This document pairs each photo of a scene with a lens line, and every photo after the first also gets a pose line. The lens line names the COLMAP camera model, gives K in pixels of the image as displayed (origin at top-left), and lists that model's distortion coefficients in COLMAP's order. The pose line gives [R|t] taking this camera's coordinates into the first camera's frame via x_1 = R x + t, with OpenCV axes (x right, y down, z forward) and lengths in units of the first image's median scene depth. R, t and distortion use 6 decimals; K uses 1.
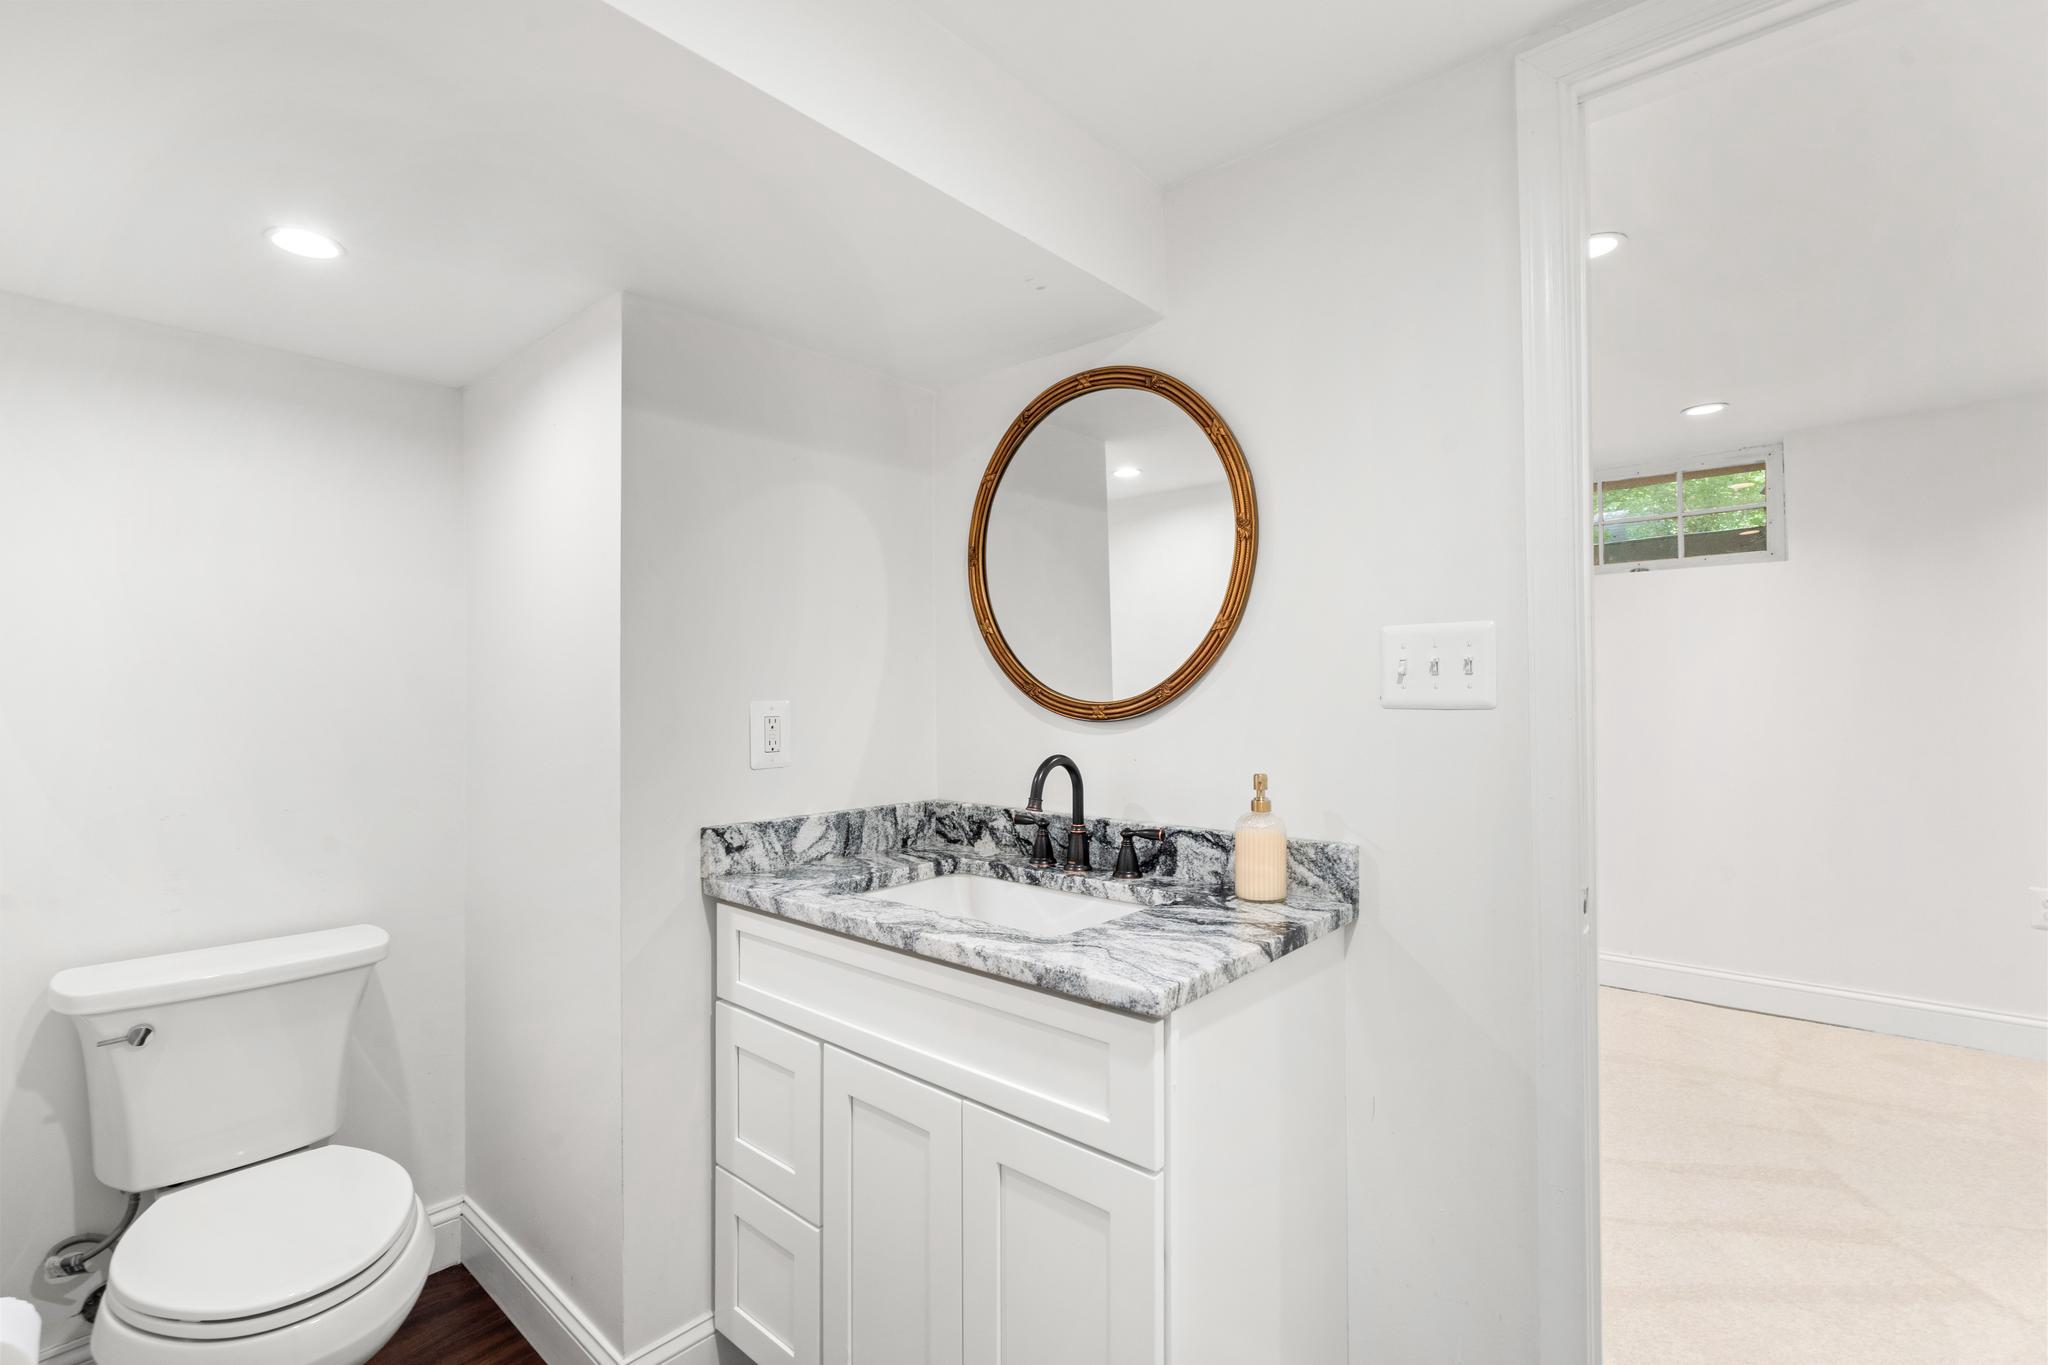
lens RADIAL K [[930.0, 0, 1005.4], [0, 930.0, 688.2], [0, 0, 1]] dist [-0.011462, 0.000532]
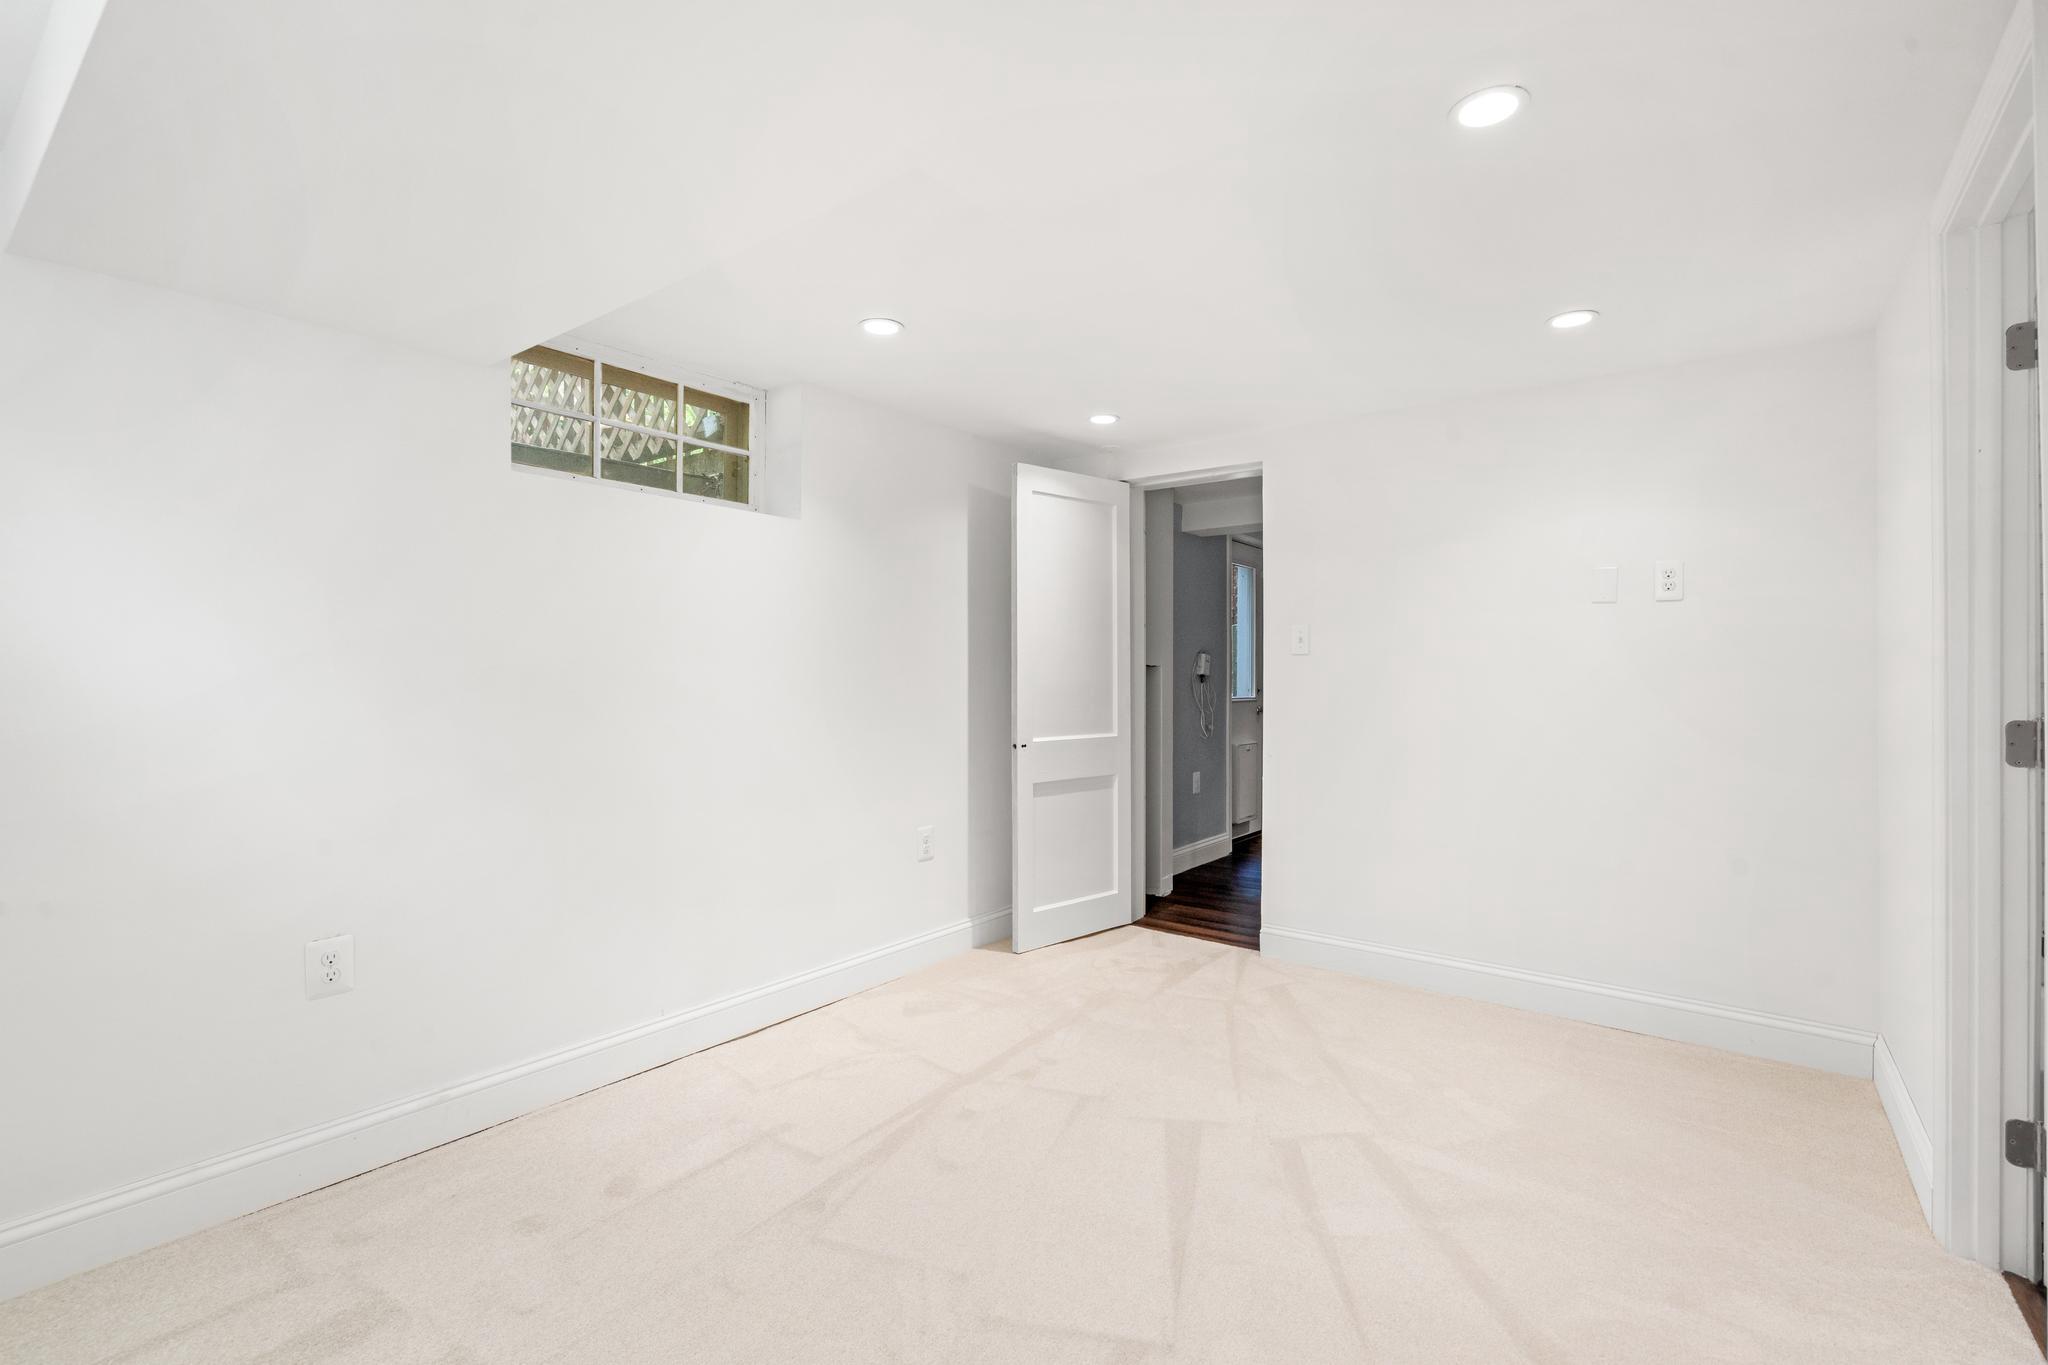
lens RADIAL K [[930.0, 0, 1005.4], [0, 930.0, 688.2], [0, 0, 1]] dist [-0.011462, 0.000532]
pose [[-0.091248, 0.004915, 0.995816, -0.104591], [-0.027608, 0.999591, -0.007463, 0.037962], [-0.995445, -0.028173, -0.091075, 1.006541]]
